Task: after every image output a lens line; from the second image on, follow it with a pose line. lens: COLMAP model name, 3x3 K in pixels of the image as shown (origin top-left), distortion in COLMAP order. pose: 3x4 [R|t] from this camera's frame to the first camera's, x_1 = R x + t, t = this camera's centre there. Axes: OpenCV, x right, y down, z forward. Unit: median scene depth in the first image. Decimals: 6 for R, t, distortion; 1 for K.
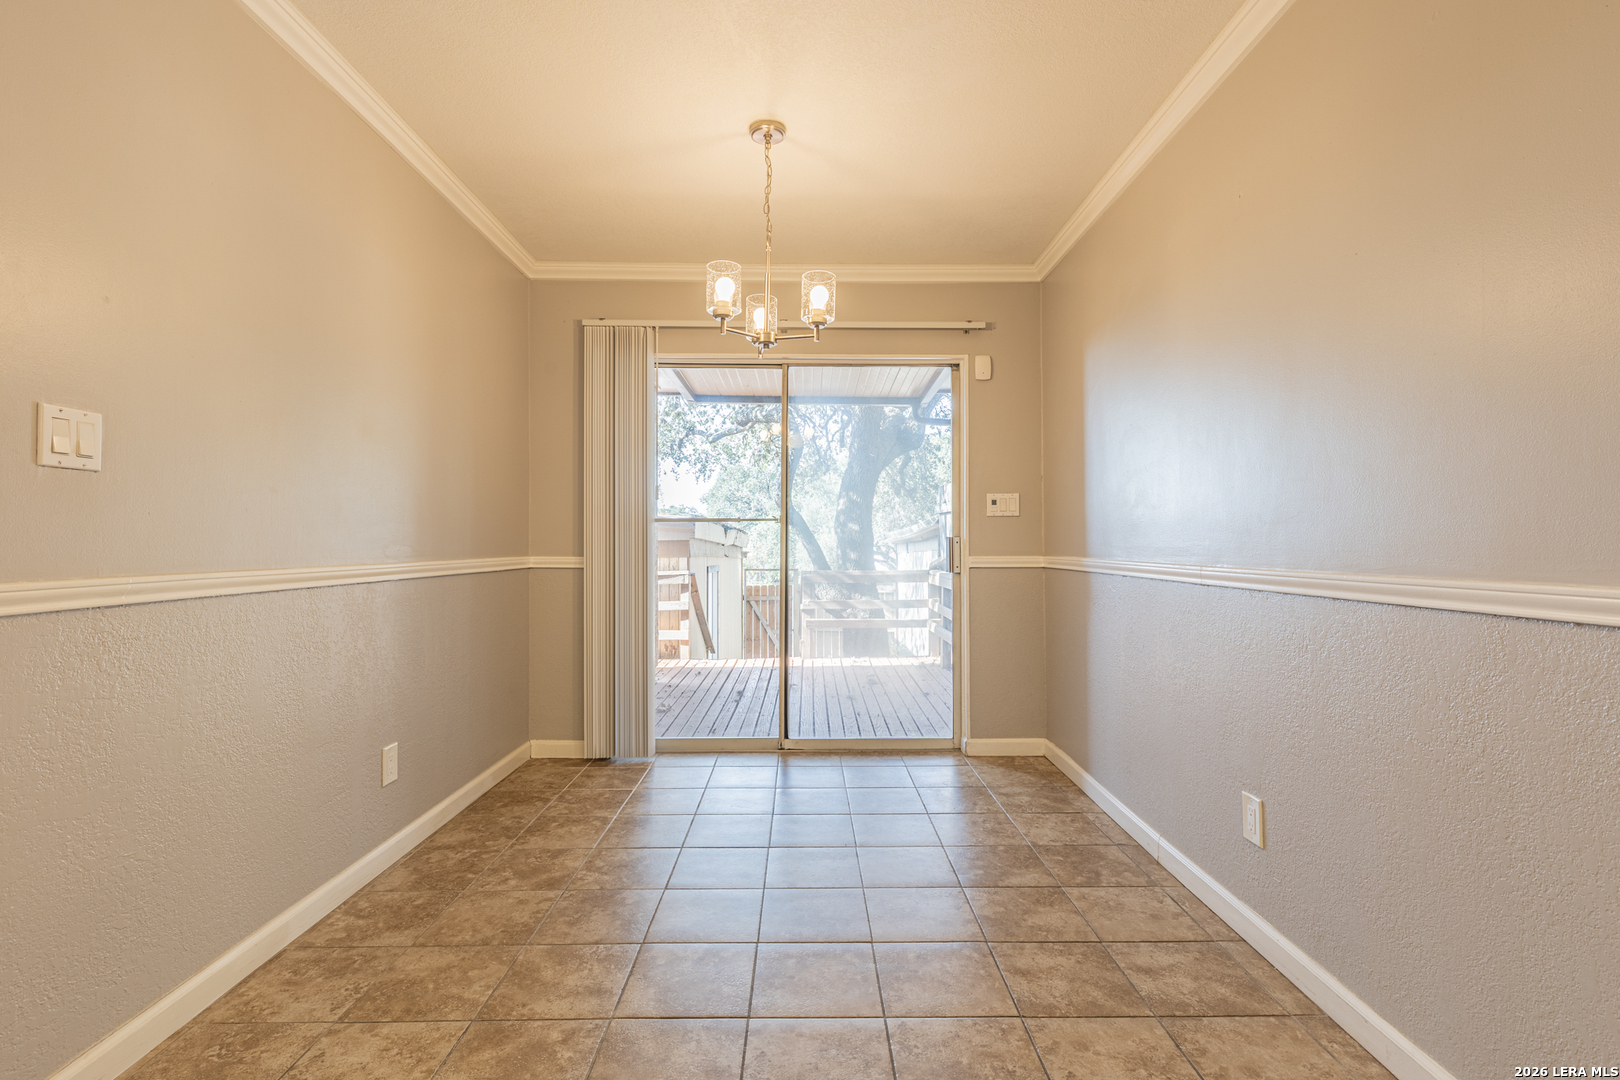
lens RADIAL K [[730.8, 0, 808.0], [0, 730.8, 546.0], [0, 0, 1]] dist [0.006108, -0.001923]
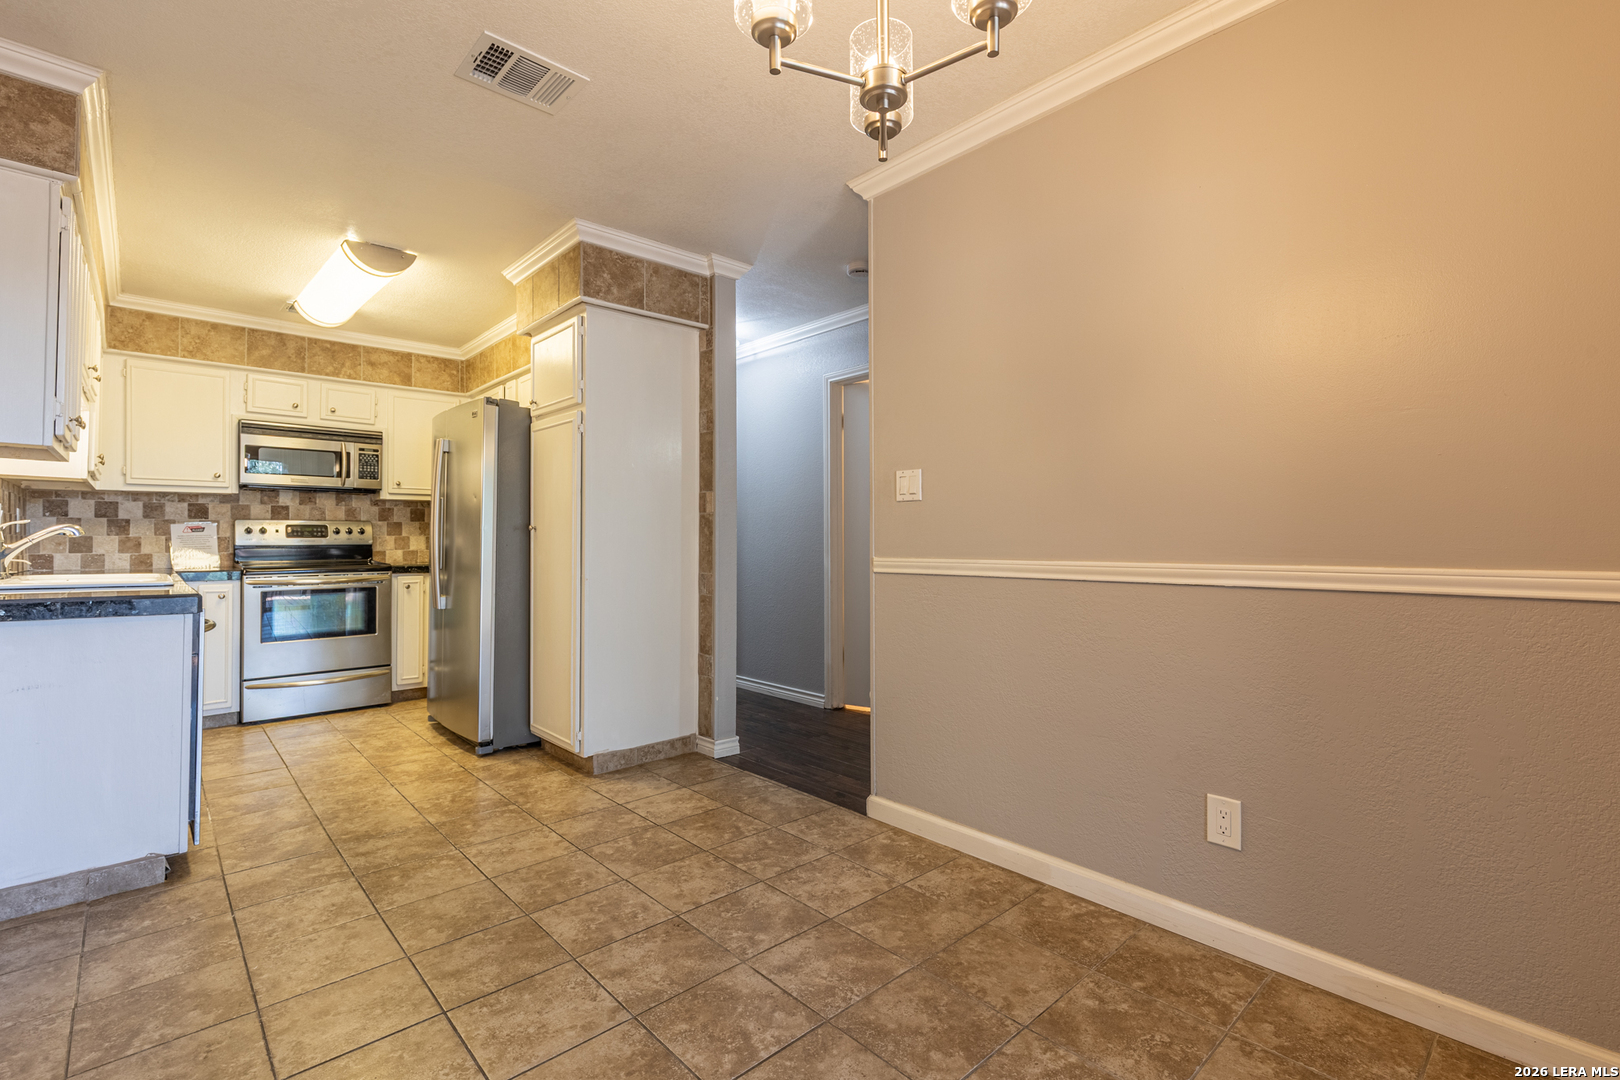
lens RADIAL K [[730.8, 0, 817.6], [0, 730.8, 534.5], [0, 0, 1]] dist [0.006108, -0.001923]
pose [[-0.735518, -0.000561, -0.677505, 0.258807], [0.001753, 0.999995, -0.002732, -0.006493], [0.677503, -0.003197, -0.735513, 1.198514]]
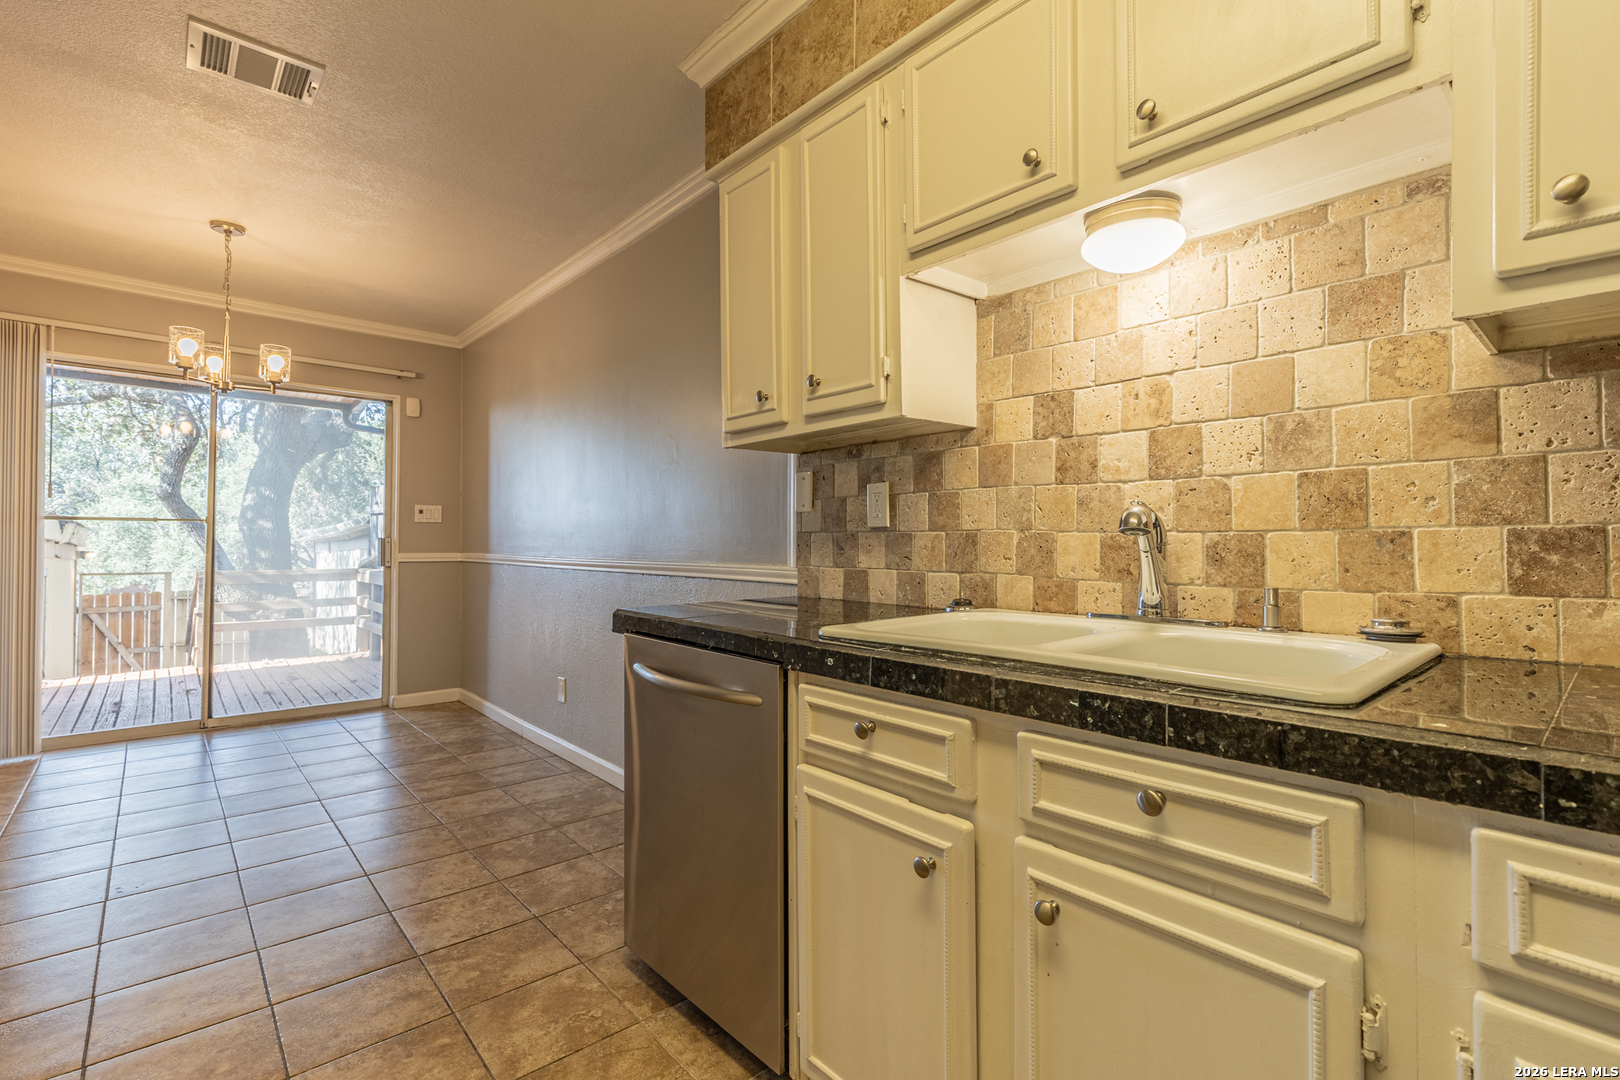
lens RADIAL K [[730.8, 0, 814.8], [0, 730.8, 532.3], [0, 0, 1]] dist [0.006108, -0.001923]
pose [[0.747545, 0.017515, 0.663980, -0.126622], [-0.004964, 0.999772, -0.020785, 0.000557], [-0.664192, 0.012242, 0.747461, -0.645460]]
